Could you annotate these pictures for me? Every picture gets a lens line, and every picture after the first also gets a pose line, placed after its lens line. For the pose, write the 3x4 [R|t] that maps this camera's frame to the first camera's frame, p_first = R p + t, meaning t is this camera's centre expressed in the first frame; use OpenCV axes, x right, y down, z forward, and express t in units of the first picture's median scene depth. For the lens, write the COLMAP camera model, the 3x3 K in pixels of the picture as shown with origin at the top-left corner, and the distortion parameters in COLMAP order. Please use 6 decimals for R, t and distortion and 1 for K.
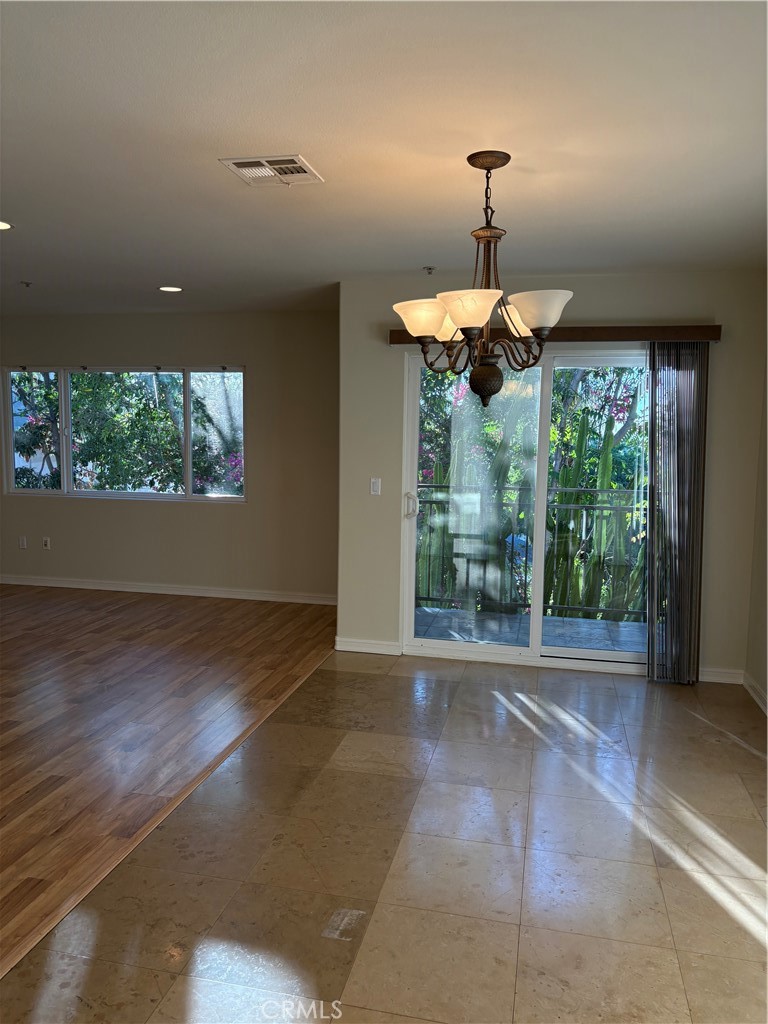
lens RADIAL K [[774.7, 0, 384.0], [0, 774.7, 512.0], [0, 0, 1]] dist [0.010178, -0.010906]
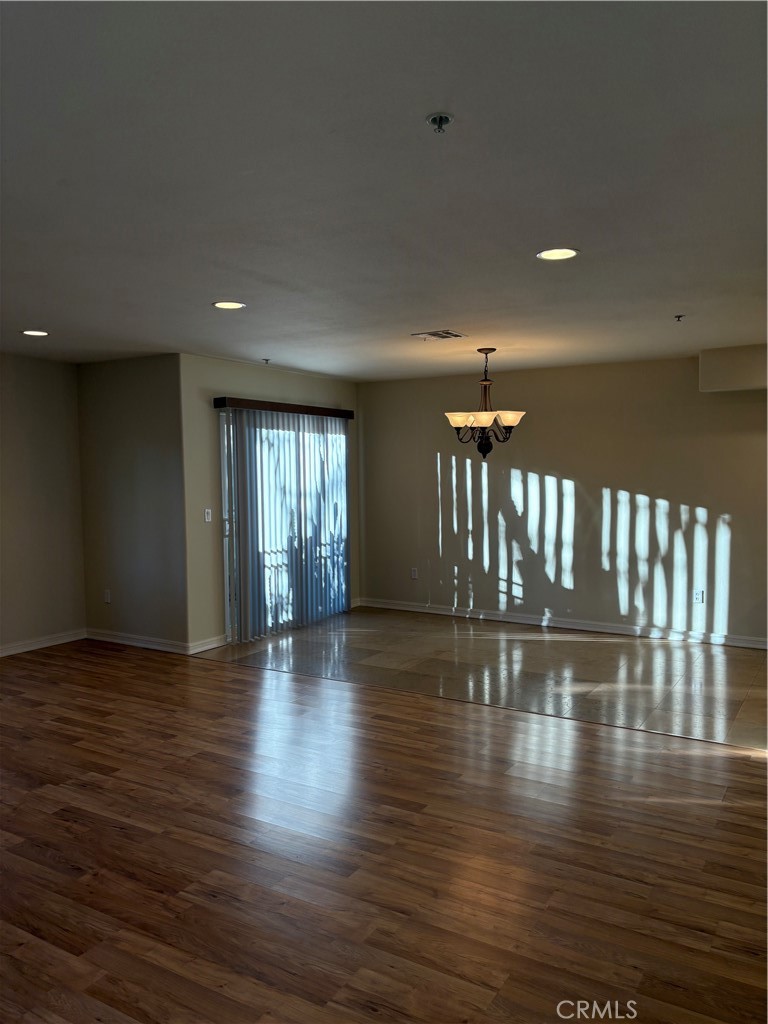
lens RADIAL K [[774.7, 0, 384.0], [0, 774.7, 512.0], [0, 0, 1]] dist [0.010178, -0.010906]
pose [[0.324639, -0.073416, 0.942984, -1.185690], [0.113003, 0.992853, 0.038395, -0.059625], [-0.939063, 0.094095, 0.330615, 0.321607]]
